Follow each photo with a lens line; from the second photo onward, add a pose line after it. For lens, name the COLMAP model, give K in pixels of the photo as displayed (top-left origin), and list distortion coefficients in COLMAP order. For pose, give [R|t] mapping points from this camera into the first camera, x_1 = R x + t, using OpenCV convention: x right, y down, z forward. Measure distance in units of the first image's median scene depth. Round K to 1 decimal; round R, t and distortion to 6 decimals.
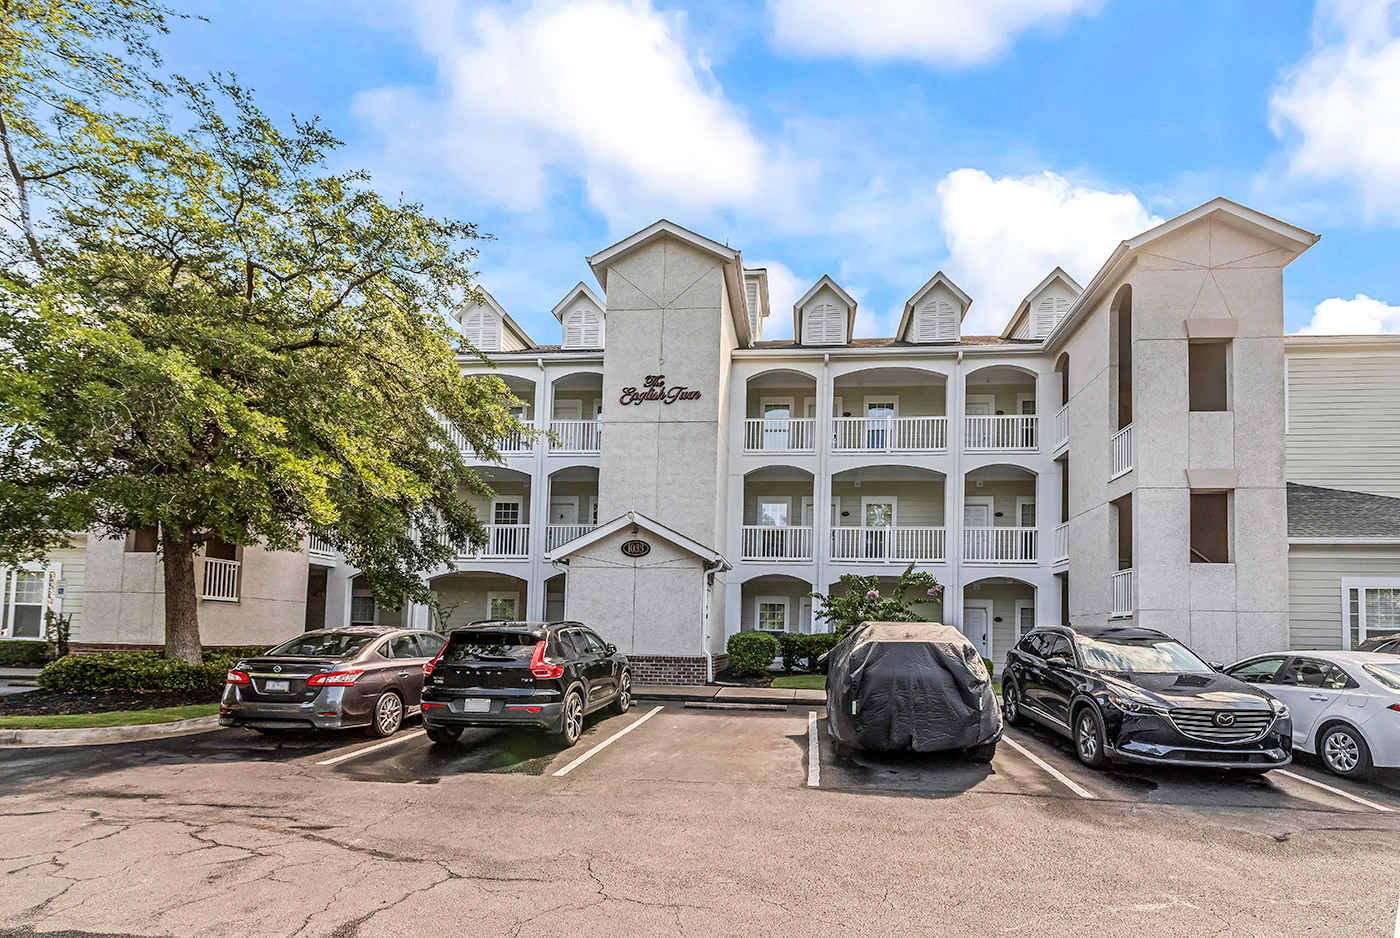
lens RADIAL K [[691.1, 0, 700.3], [0, 691.1, 511.6], [0, 0, 1]] dist [0.008638, -0.000108]
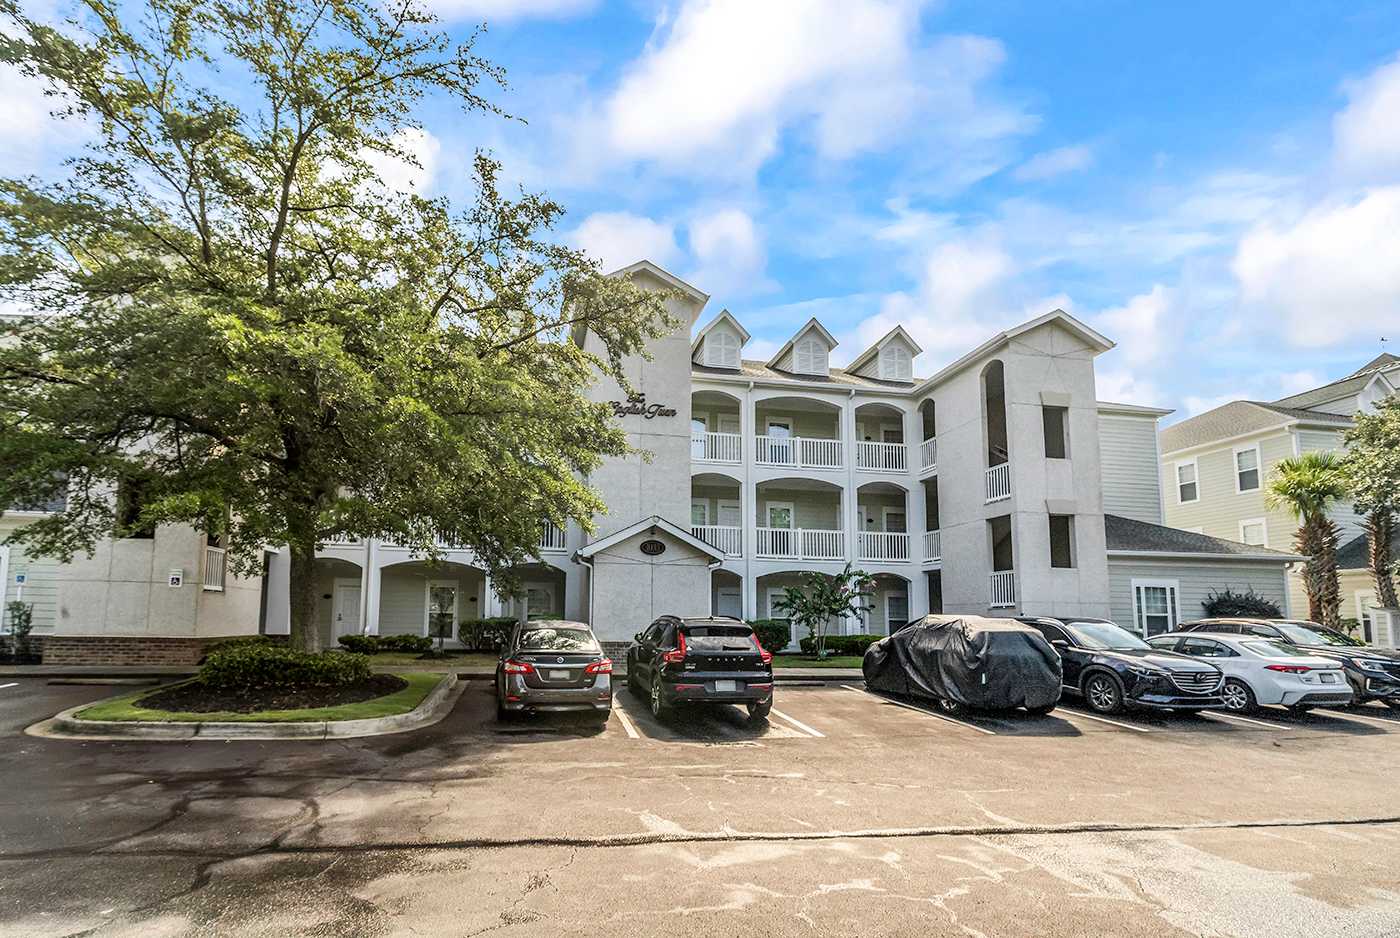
lens RADIAL K [[640.7, 0, 707.3], [0, 640.7, 459.7], [0, 0, 1]] dist [0.002297, -0.000377]
pose [[0.962868, 0.059292, 0.263381, -0.290121], [-0.041793, 0.996561, -0.071557, -0.019394], [-0.266718, 0.057892, 0.962034, -0.058945]]
